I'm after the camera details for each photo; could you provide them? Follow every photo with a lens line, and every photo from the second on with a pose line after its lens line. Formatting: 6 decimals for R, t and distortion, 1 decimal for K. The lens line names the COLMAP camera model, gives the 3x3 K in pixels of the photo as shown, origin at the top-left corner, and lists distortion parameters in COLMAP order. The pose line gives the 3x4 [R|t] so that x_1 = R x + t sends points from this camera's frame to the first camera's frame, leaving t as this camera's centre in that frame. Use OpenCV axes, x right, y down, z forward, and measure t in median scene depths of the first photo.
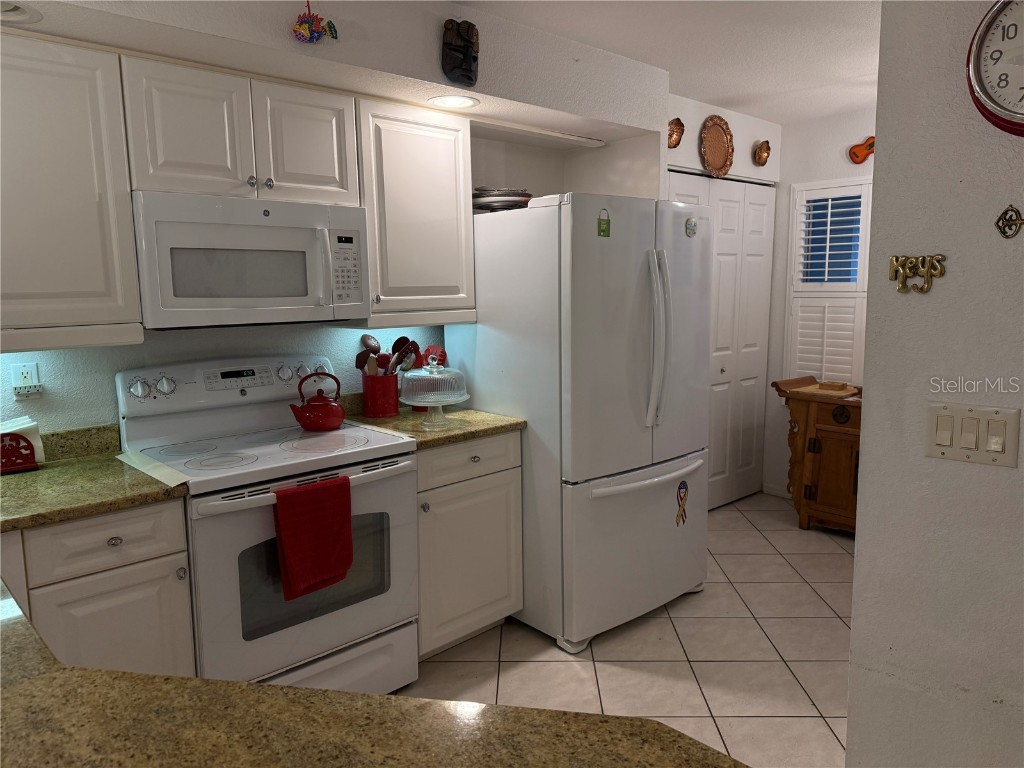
lens RADIAL K [[718.8, 0, 510.5], [0, 718.8, 380.6], [0, 0, 1]] dist [0.068004, -0.083552]
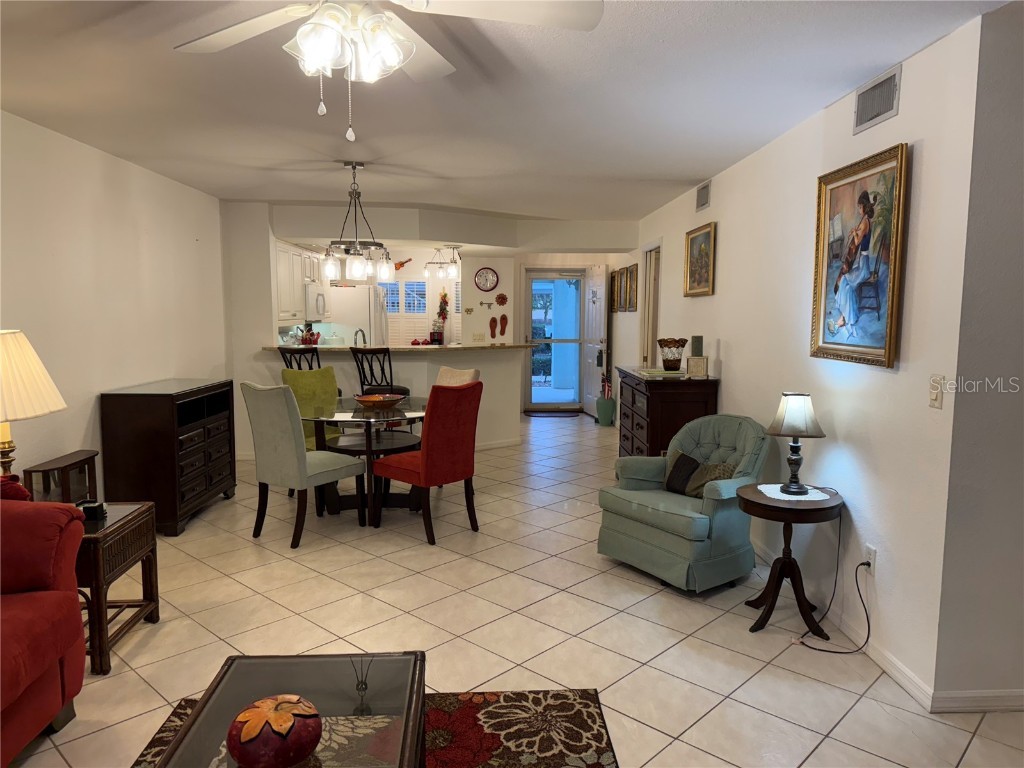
lens RADIAL K [[716.1, 0, 515.2], [0, 716.1, 396.8], [0, 0, 1]] dist [0.066019, -0.106242]
pose [[0.656741, -0.066800, 0.751152, -2.375047], [0.080934, 0.996559, 0.017862, 0.311125], [-0.749761, 0.049063, 0.659888, -2.032897]]
